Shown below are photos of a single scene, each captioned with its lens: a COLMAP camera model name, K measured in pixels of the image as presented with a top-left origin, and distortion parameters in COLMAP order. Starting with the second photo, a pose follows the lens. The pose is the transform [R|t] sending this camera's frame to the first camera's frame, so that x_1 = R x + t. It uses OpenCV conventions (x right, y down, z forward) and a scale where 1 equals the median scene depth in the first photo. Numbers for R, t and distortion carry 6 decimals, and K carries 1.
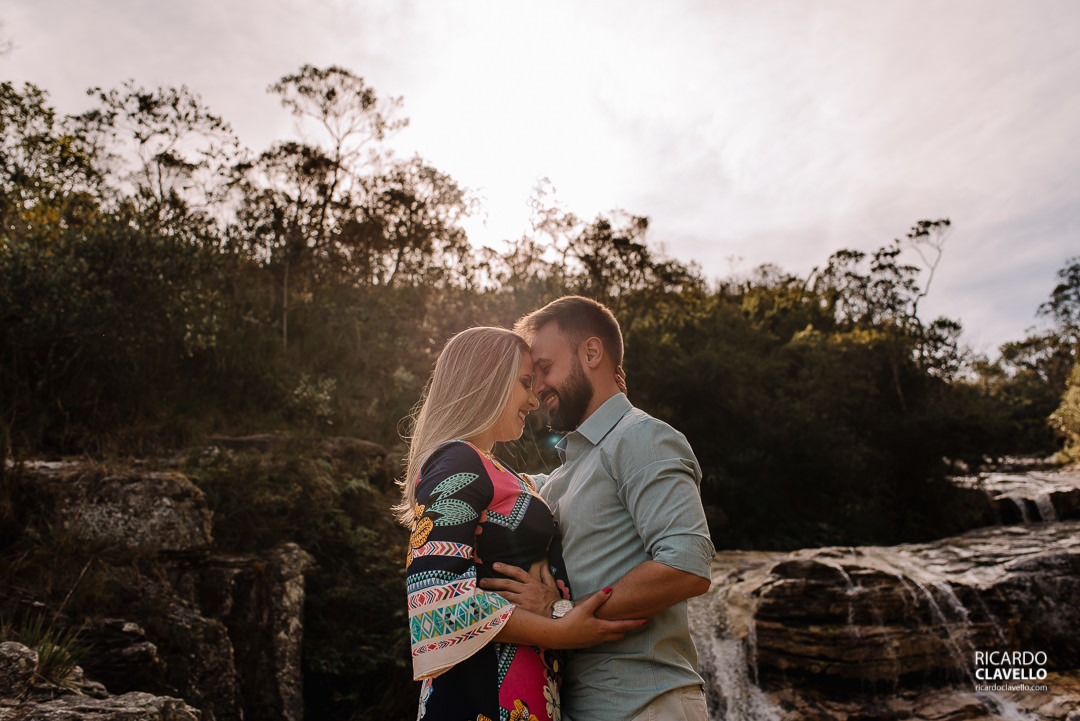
lens RADIAL K [[1026.1, 0, 540.0], [0, 1026.1, 360.5], [0, 0, 1]] dist [0.006507, -0.000166]
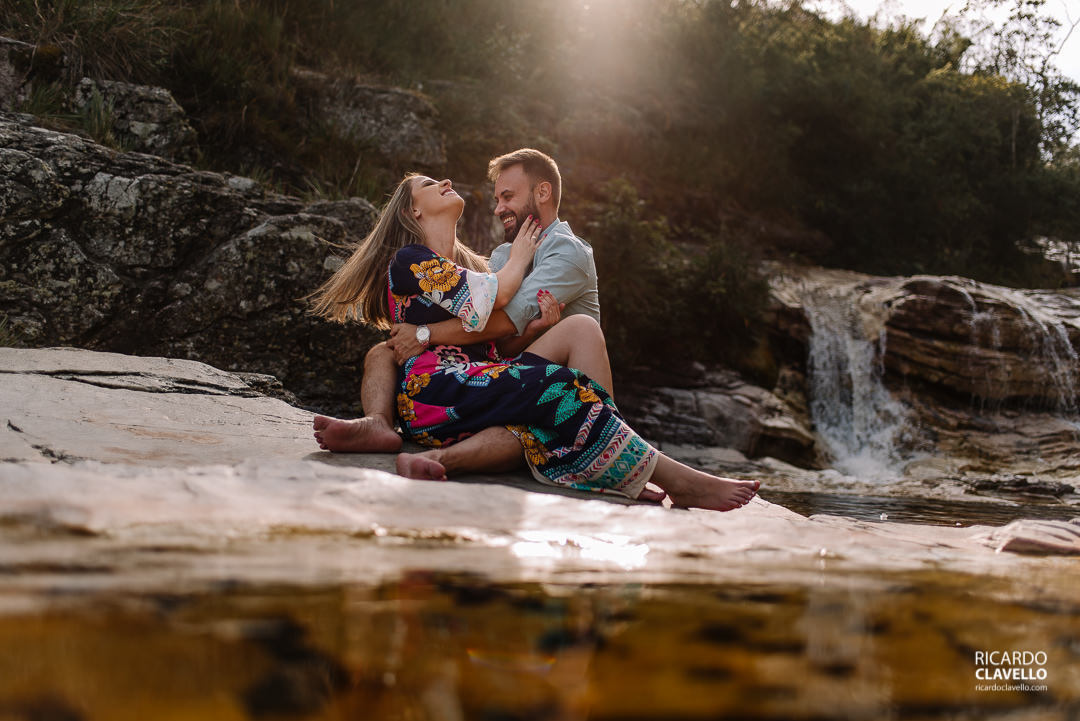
lens RADIAL K [[1026.1, 0, 540.0], [0, 1026.1, 360.5], [0, 0, 1]] dist [0.006507, -0.000166]
pose [[0.990062, 0.140467, -0.006853, -0.129062], [-0.133821, 0.955966, 0.261193, 0.056397], [0.043240, -0.257680, 0.965262, -0.044553]]
